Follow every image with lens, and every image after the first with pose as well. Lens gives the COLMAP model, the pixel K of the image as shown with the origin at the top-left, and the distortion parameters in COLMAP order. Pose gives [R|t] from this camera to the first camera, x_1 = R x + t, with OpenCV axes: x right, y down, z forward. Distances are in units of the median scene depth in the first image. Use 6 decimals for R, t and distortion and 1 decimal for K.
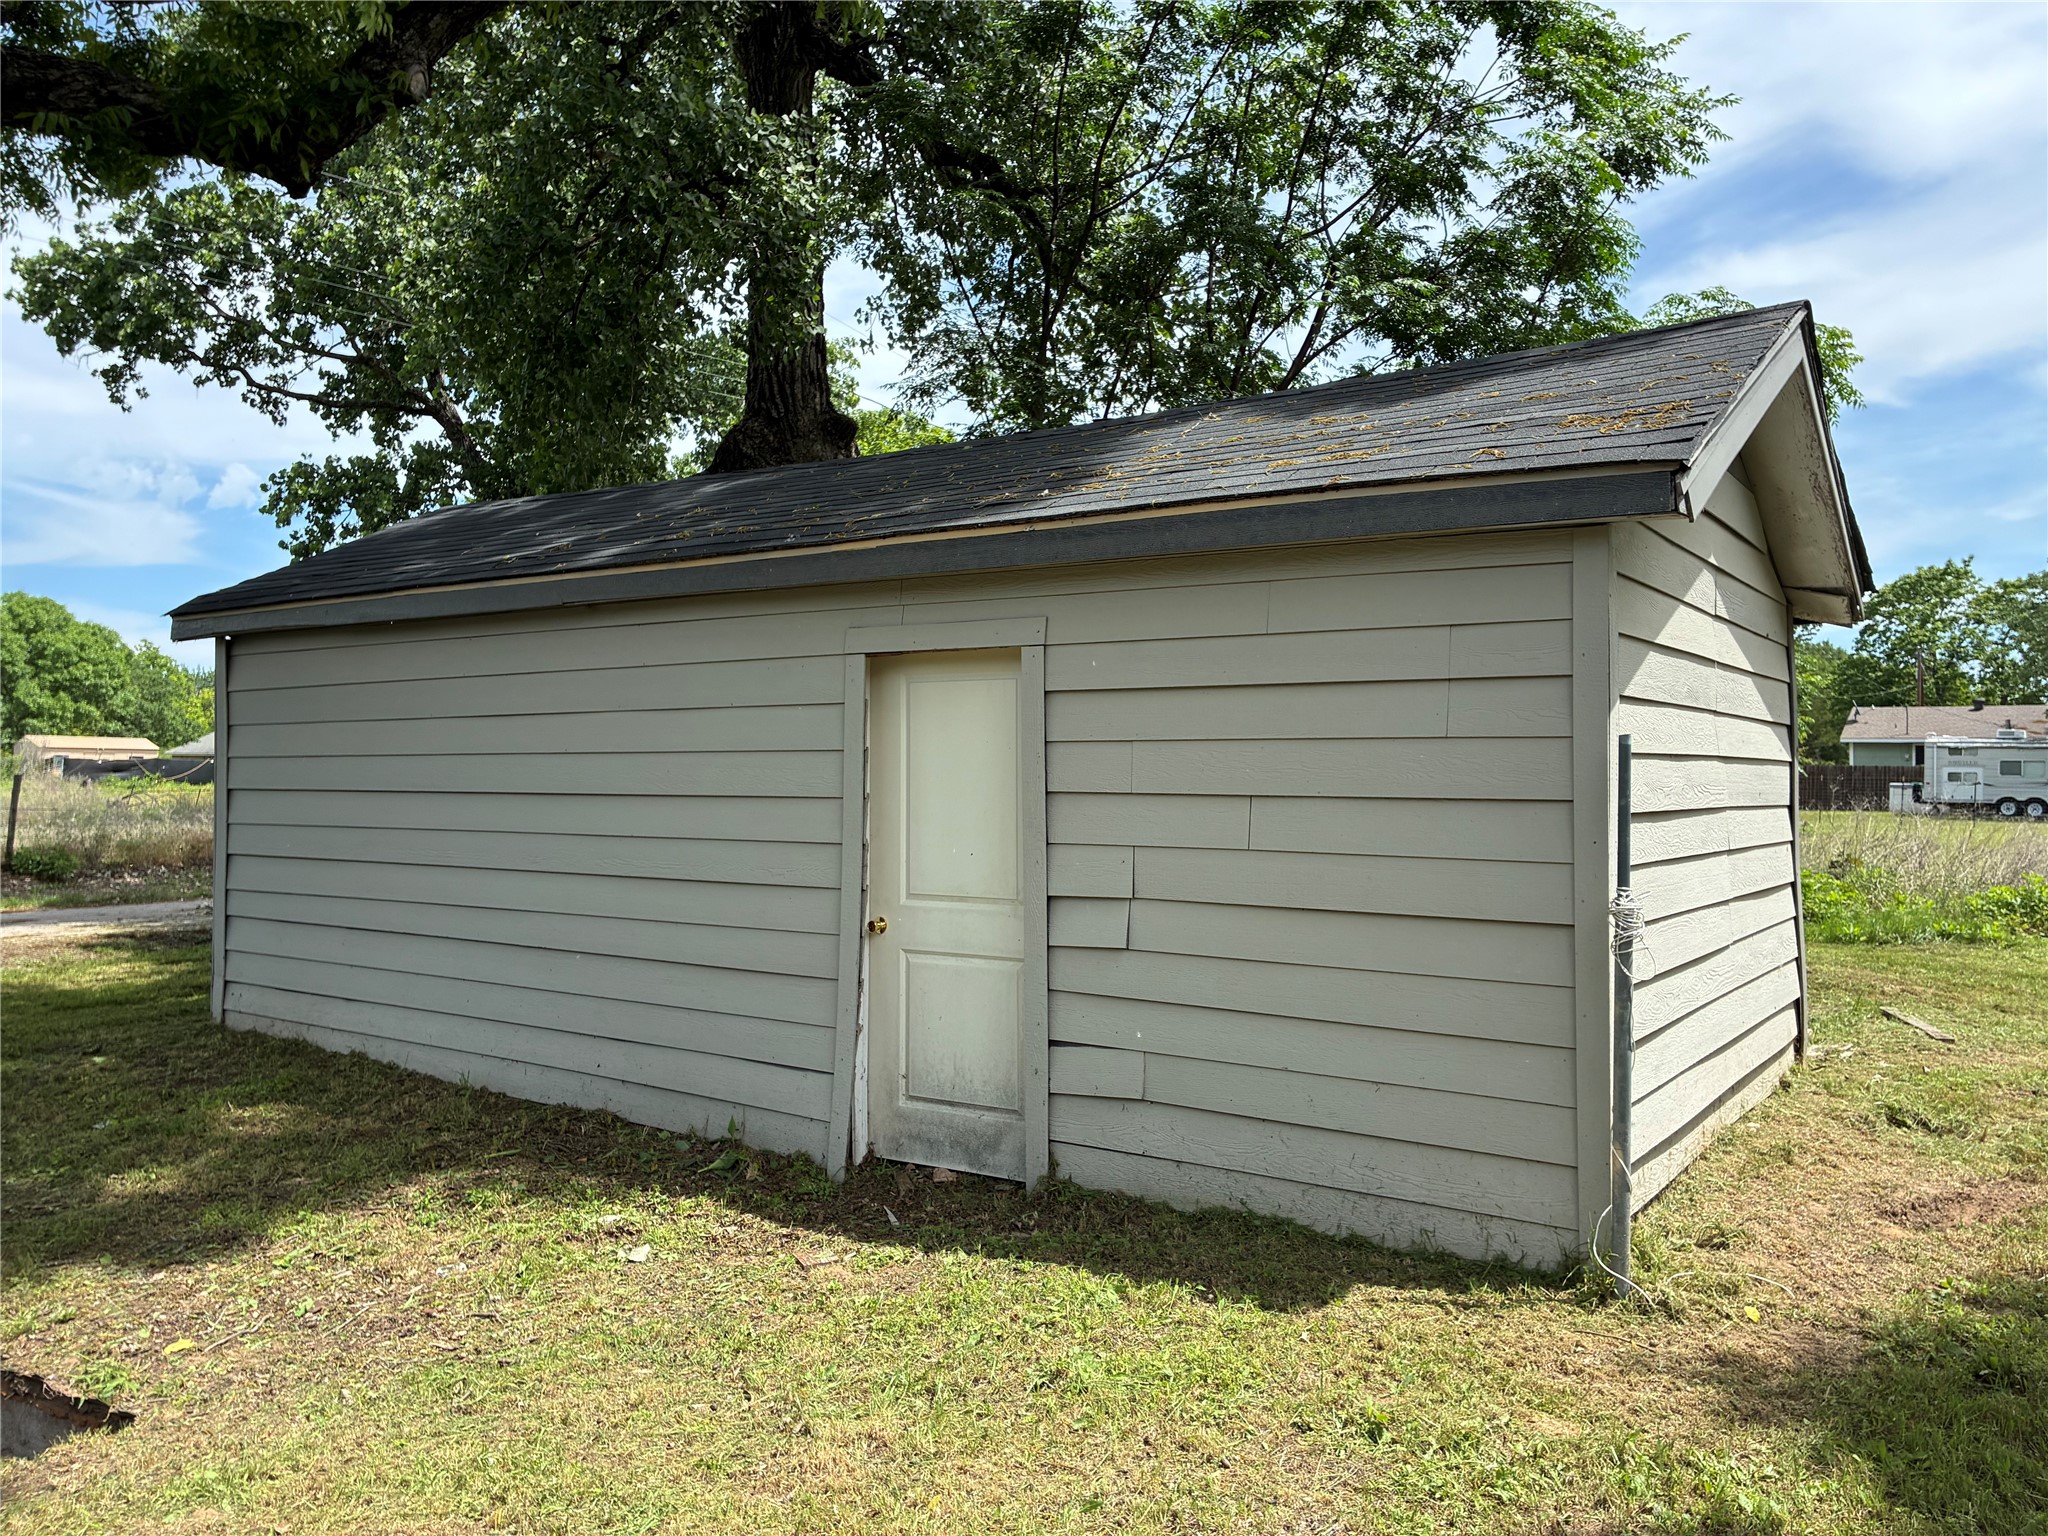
lens RADIAL K [[1572.8, 0, 1032.1], [0, 1572.8, 747.2], [0, 0, 1]] dist [0.027597, -0.010409]
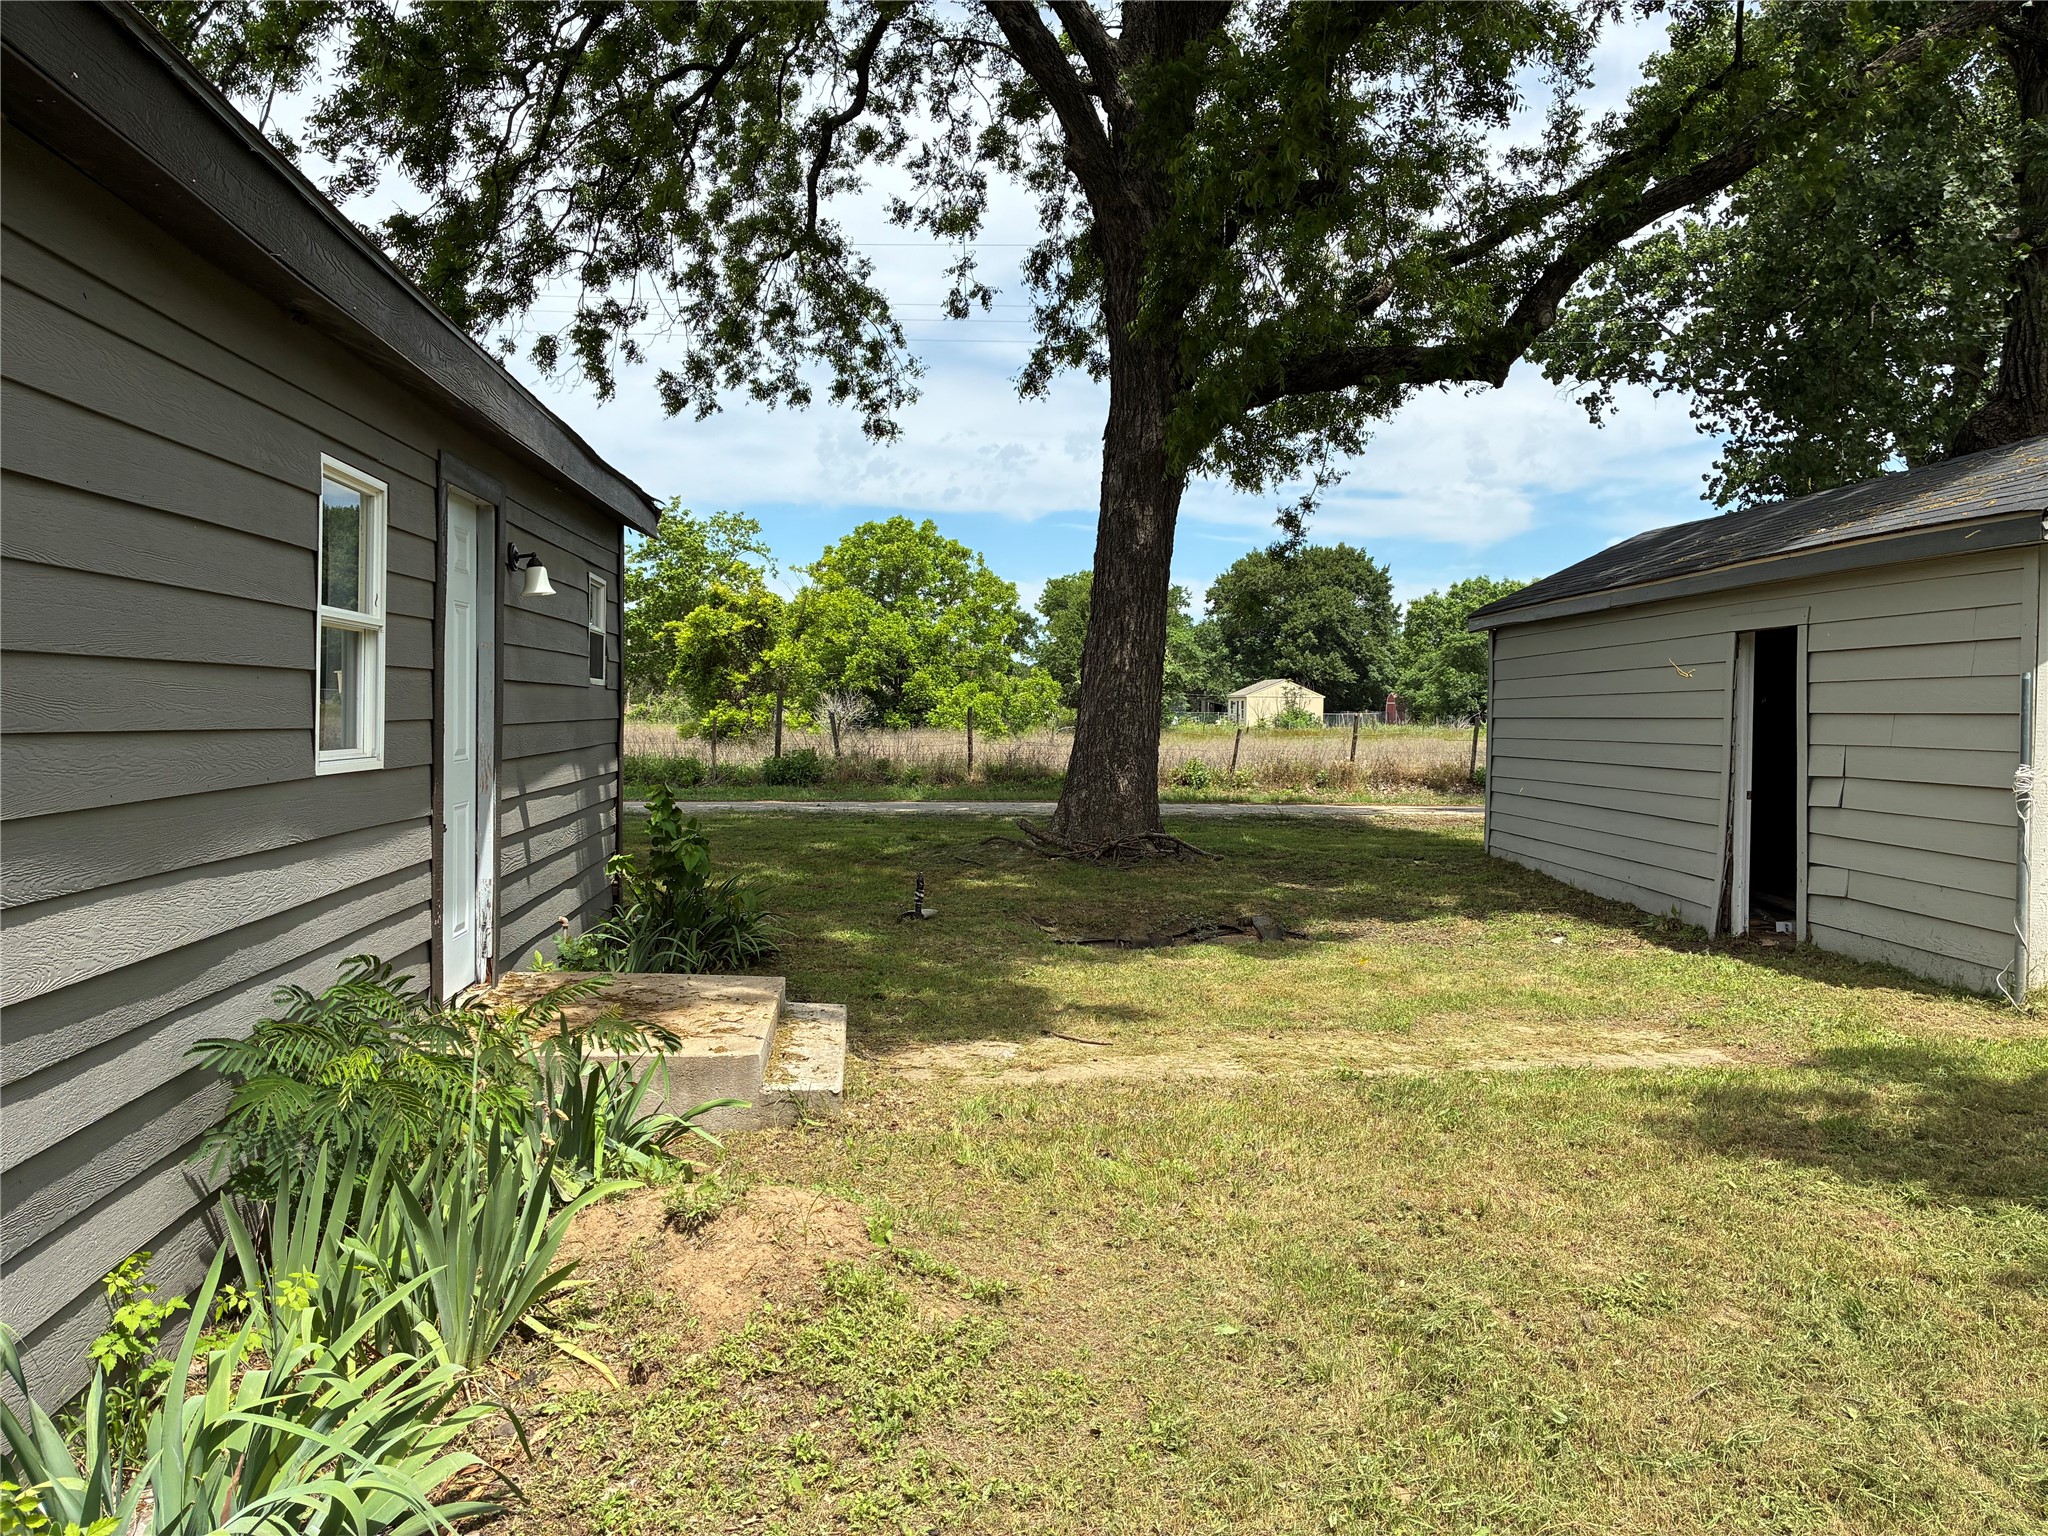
lens RADIAL K [[1572.8, 0, 1032.1], [0, 1572.8, 747.2], [0, 0, 1]] dist [0.027597, -0.010409]
pose [[0.612577, 0.021396, -0.790122, 0.527511], [0.000462, 0.999624, 0.027427, 0.011587], [0.790411, -0.017167, 0.612336, -0.428653]]
